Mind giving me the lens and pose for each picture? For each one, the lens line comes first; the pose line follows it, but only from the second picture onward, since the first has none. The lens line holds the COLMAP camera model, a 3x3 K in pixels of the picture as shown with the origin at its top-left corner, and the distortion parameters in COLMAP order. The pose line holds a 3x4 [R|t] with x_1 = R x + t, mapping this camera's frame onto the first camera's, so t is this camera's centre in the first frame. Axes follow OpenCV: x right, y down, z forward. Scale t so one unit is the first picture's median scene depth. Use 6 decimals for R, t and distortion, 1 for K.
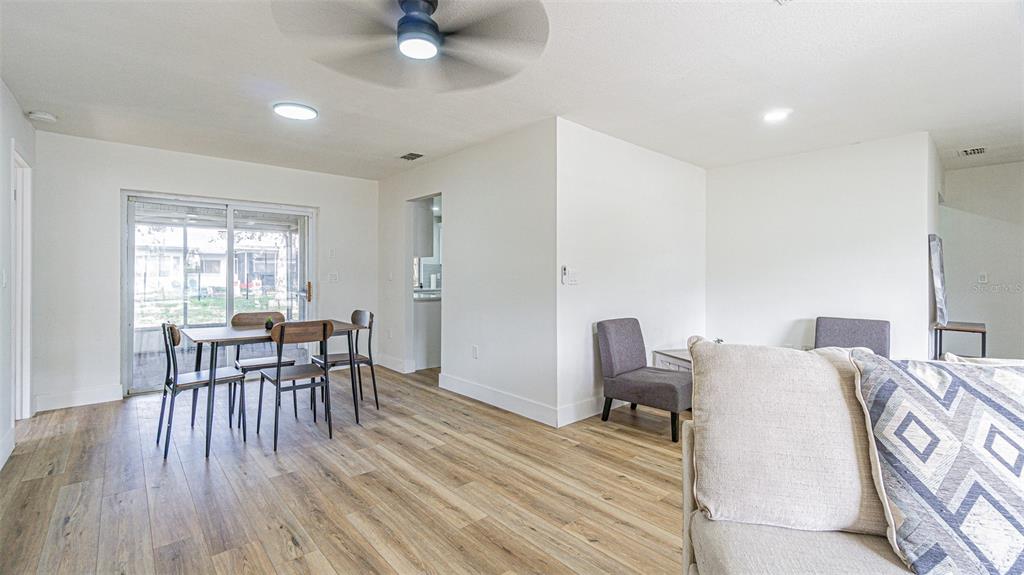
lens RADIAL K [[431.3, 0, 515.3], [0, 431.3, 284.9], [0, 0, 1]] dist [-0.008990, -0.000065]
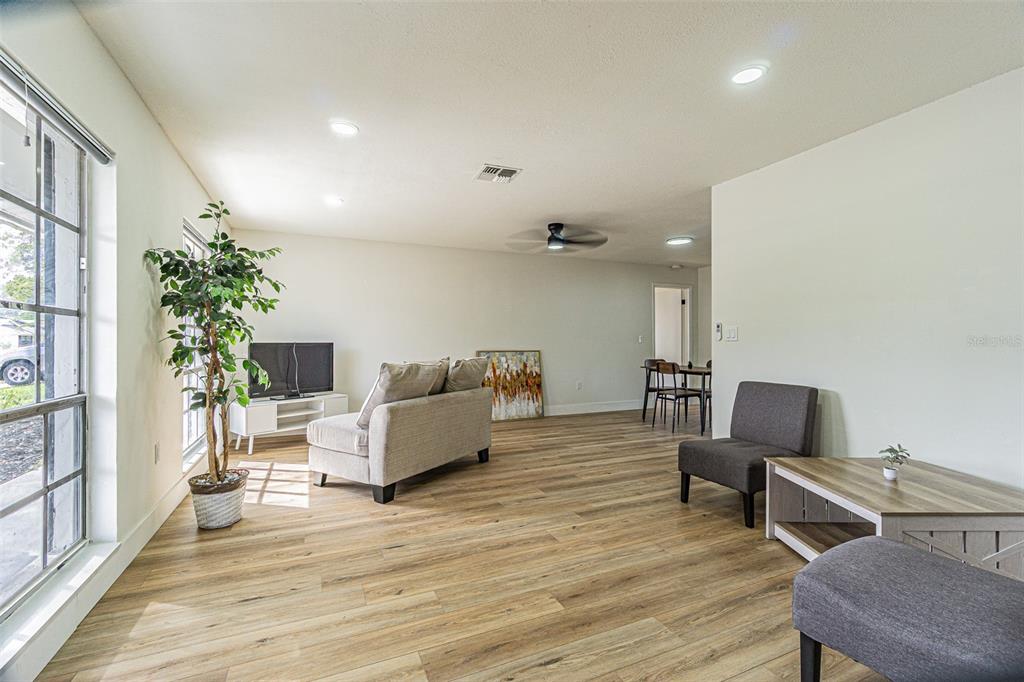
lens RADIAL K [[439.1, 0, 513.2], [0, 439.1, 343.1], [0, 0, 1]] dist [0.001439, 0.000758]
pose [[-0.315089, -0.005426, -0.949047, 1.574519], [-0.002975, 0.999984, -0.004729, 0.013283], [0.949057, 0.001334, -0.315101, 1.038273]]
